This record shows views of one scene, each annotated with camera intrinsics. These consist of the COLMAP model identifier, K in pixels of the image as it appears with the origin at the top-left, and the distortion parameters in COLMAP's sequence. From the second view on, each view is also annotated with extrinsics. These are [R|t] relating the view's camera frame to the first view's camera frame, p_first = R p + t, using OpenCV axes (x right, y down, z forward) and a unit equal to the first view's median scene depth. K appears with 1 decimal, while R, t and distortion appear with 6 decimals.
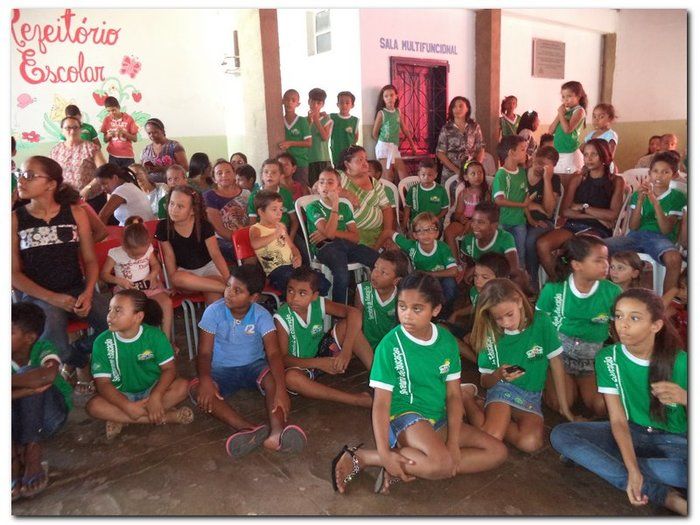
lens RADIAL K [[532.5, 0, 350.0], [0, 532.5, 262.5], [0, 0, 1]] dist [-0.043774, 0.001872]
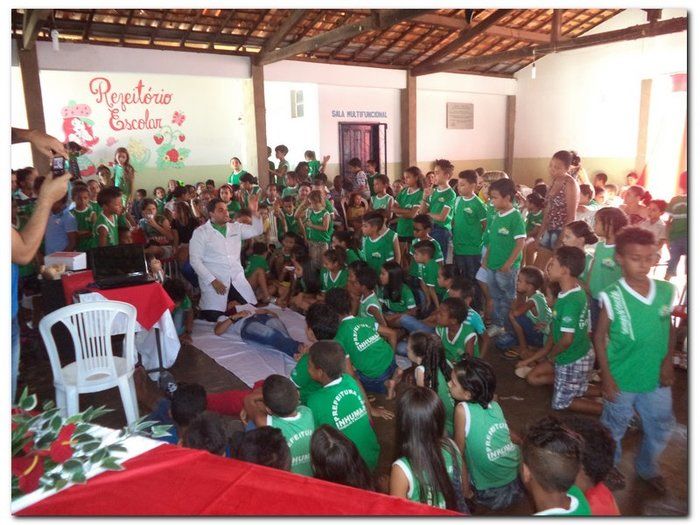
lens RADIAL K [[536.8, 0, 344.9], [0, 536.8, 260.1], [0, 0, 1]] dist [-0.033284, 0.004732]
pose [[0.998037, 0.024296, -0.057720, 0.167906], [-0.025824, 0.999331, -0.025882, 0.064370], [0.057053, 0.027322, 0.997997, -0.526853]]
